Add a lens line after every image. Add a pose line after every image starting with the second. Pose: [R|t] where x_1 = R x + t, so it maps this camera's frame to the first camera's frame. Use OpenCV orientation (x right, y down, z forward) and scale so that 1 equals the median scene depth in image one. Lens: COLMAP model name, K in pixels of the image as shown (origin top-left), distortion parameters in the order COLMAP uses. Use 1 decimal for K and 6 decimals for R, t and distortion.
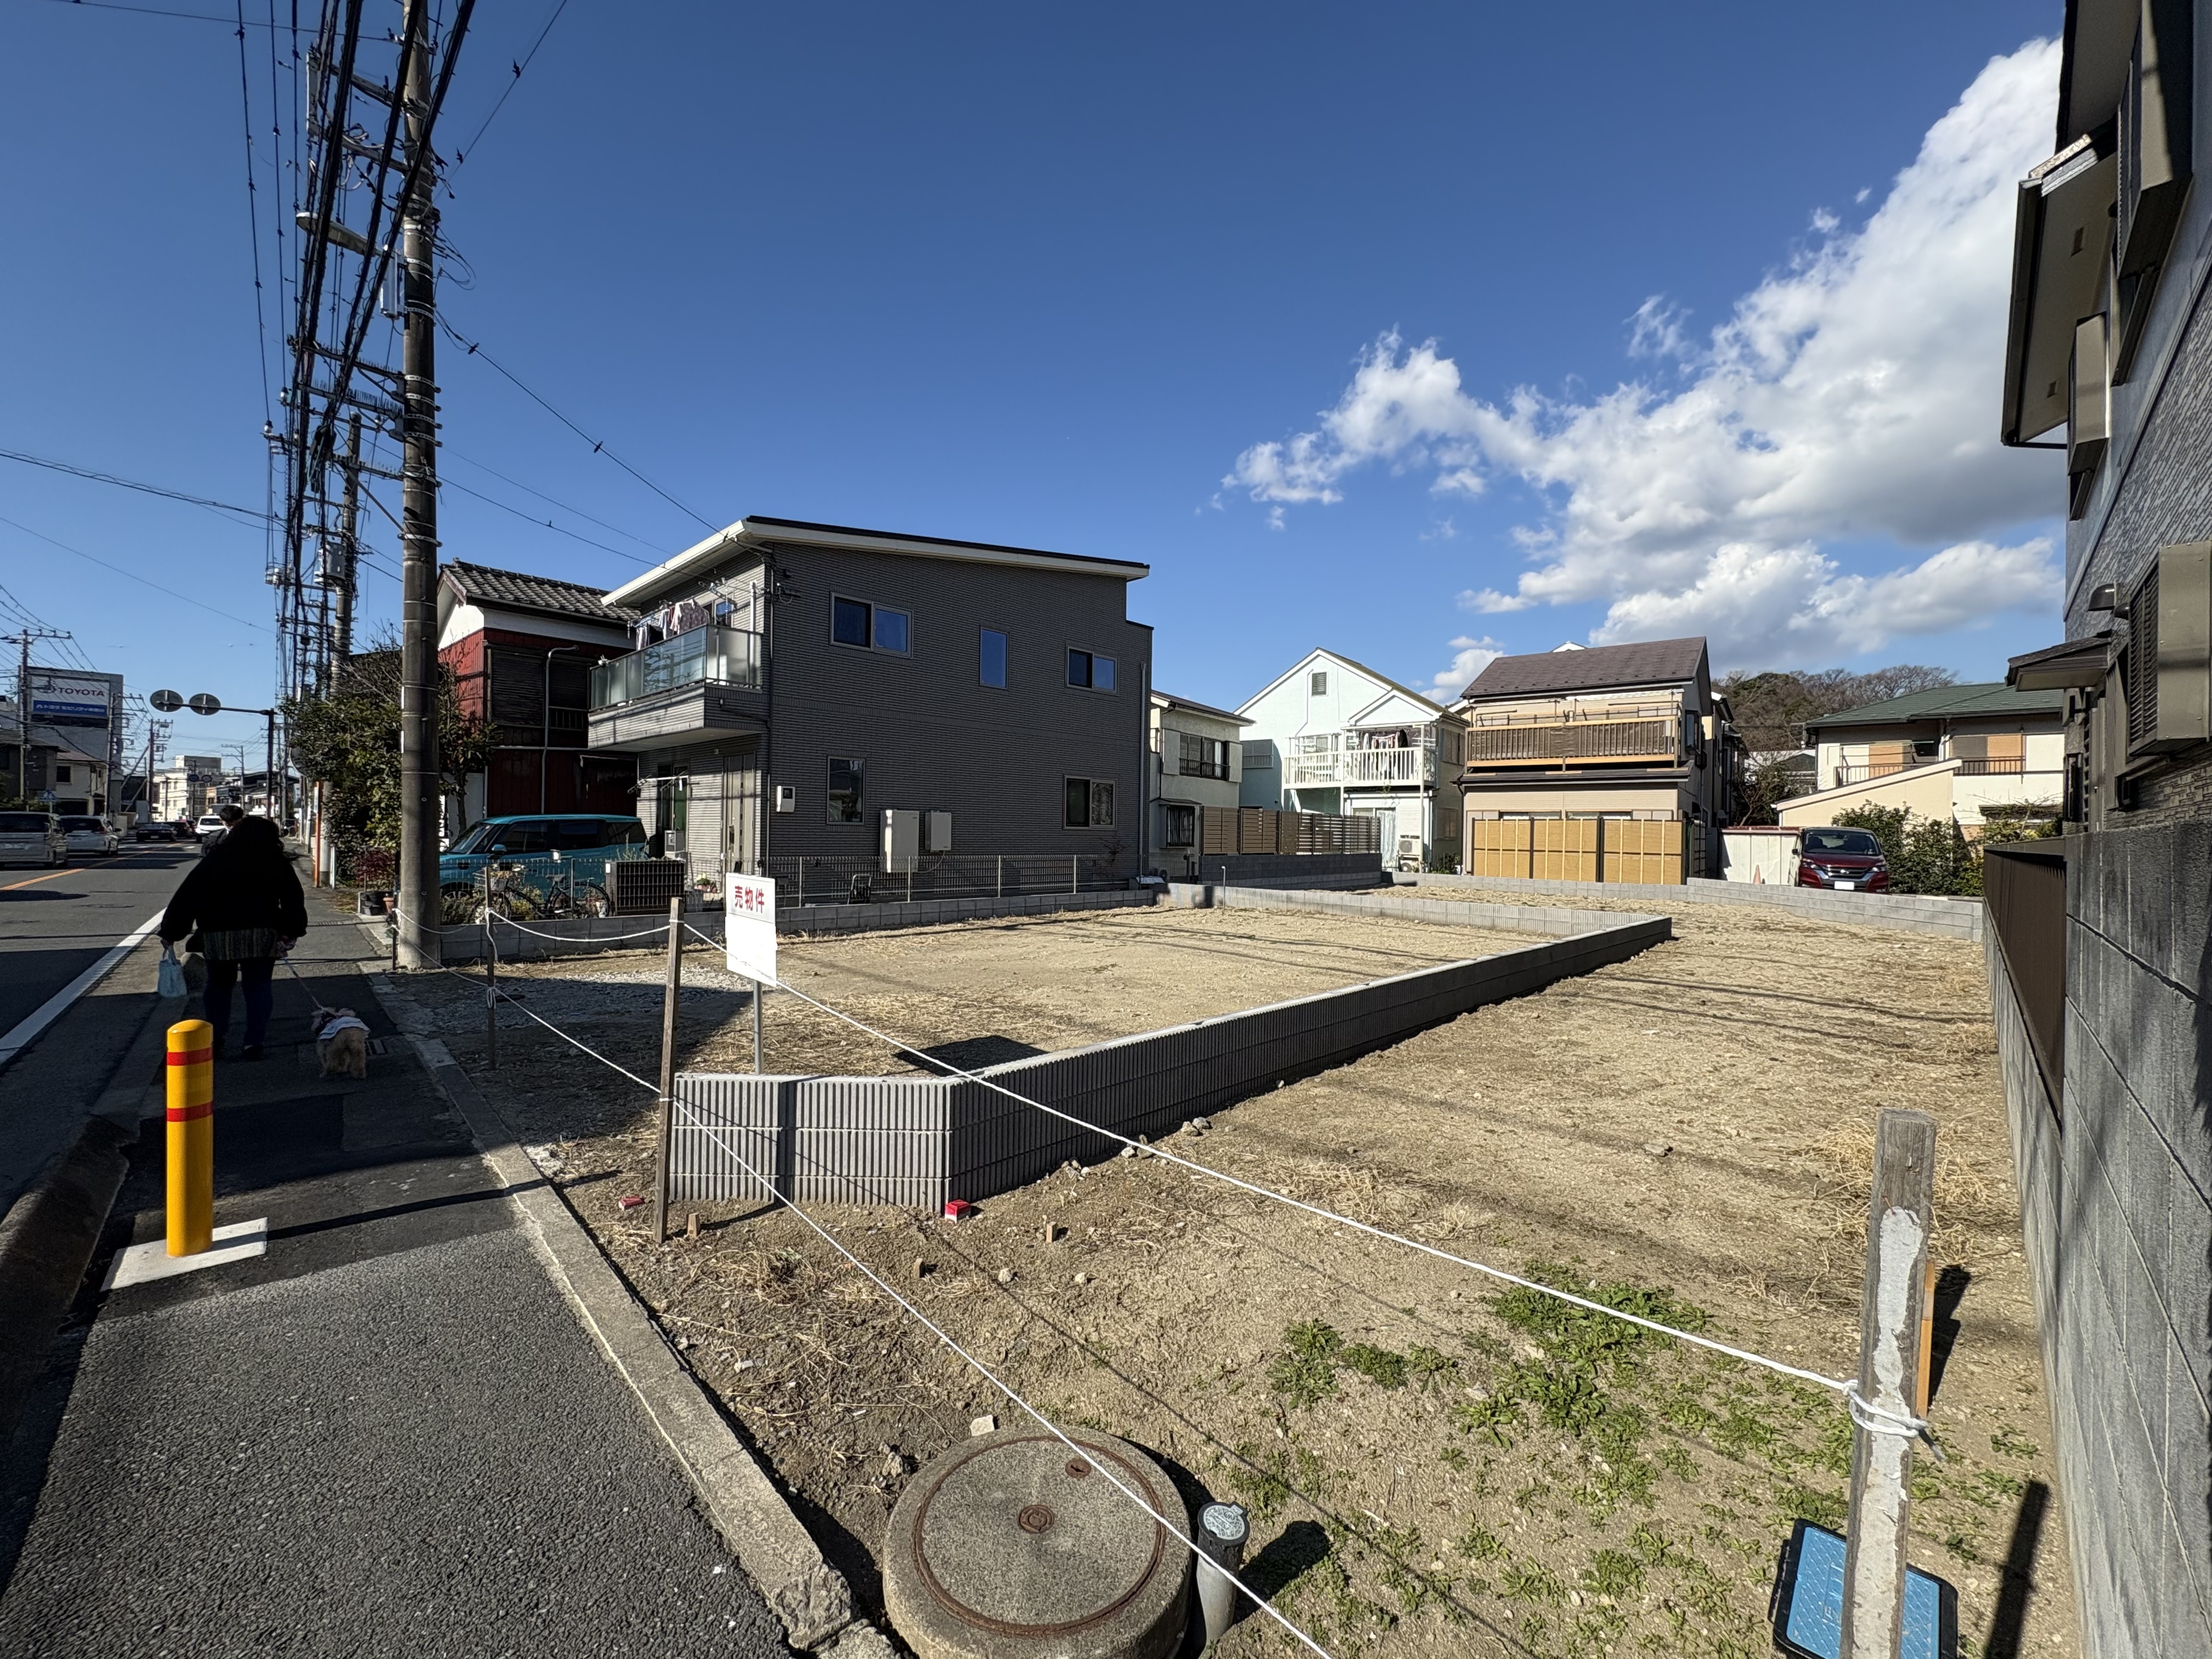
lens RADIAL K [[885.3, 0, 1102.6], [0, 885.3, 838.5], [0, 0, 1]] dist [0.000789, -0.000467]
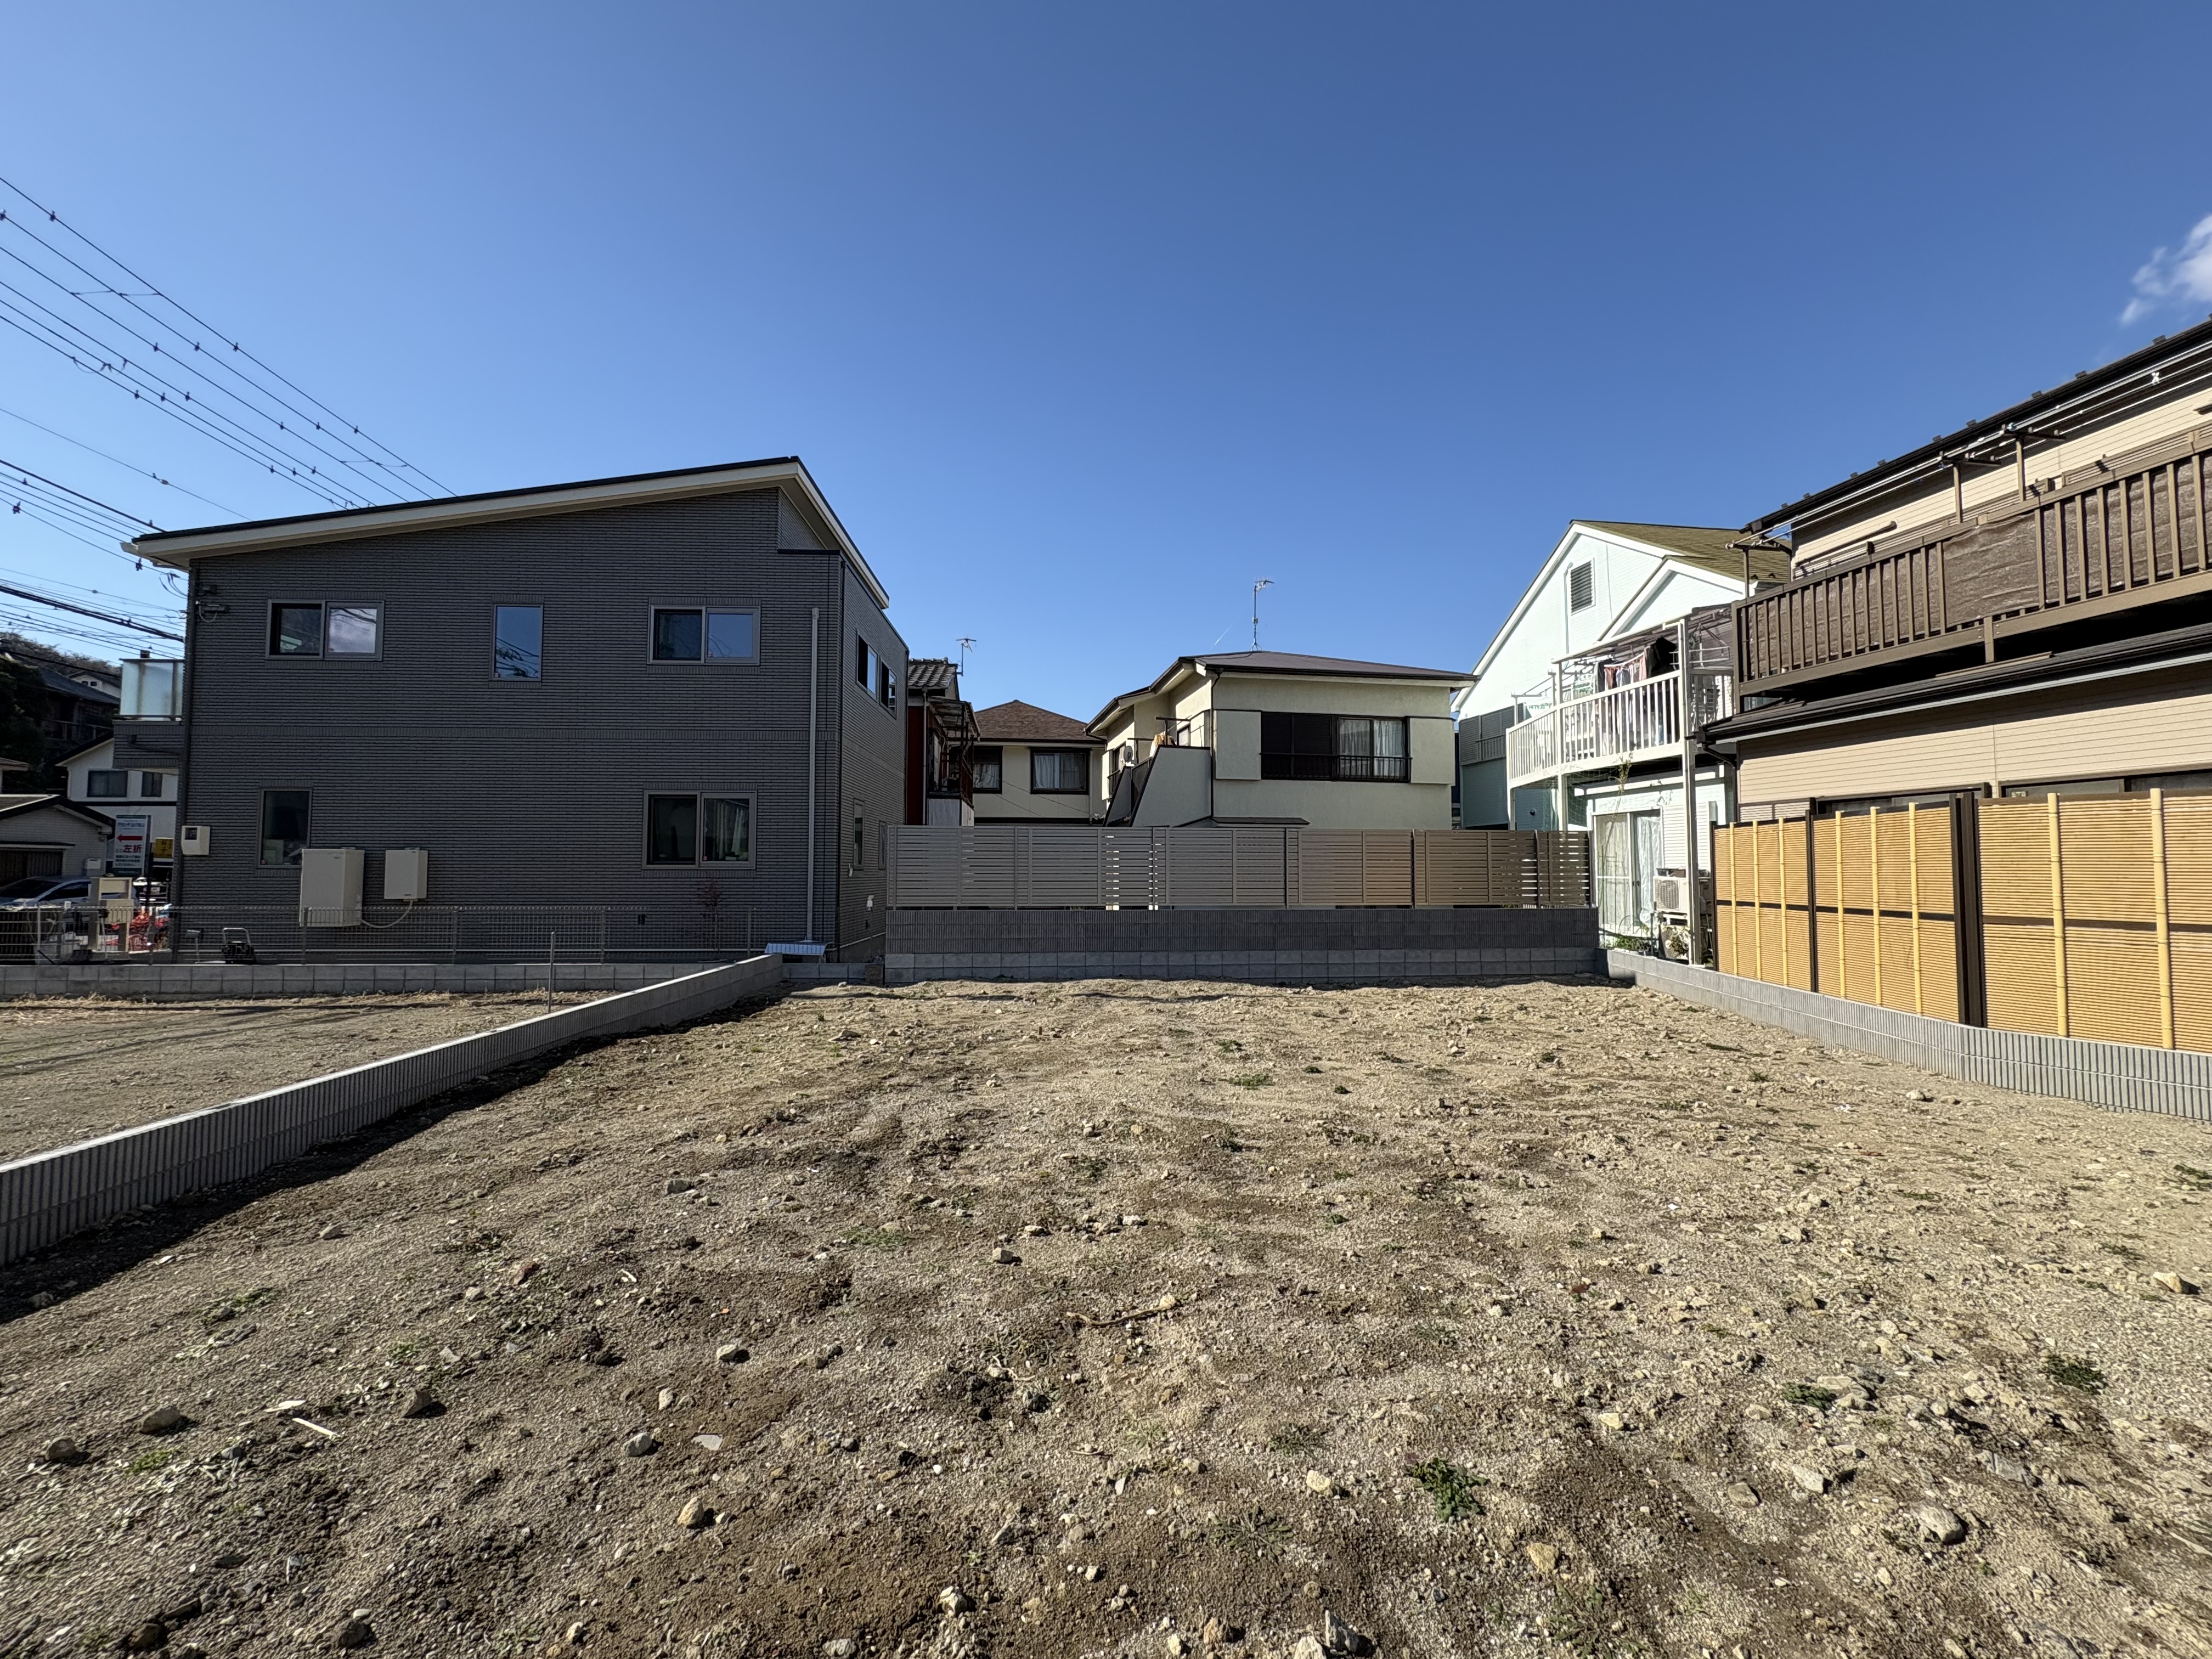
lens RADIAL K [[885.3, 0, 1109.1], [0, 885.3, 833.0], [0, 0, 1]] dist [0.000789, -0.000467]
pose [[0.725582, -0.045763, -0.686612, 0.477468], [0.005338, 0.998131, -0.060884, 0.003756], [0.688115, 0.040511, 0.724470, 0.517326]]
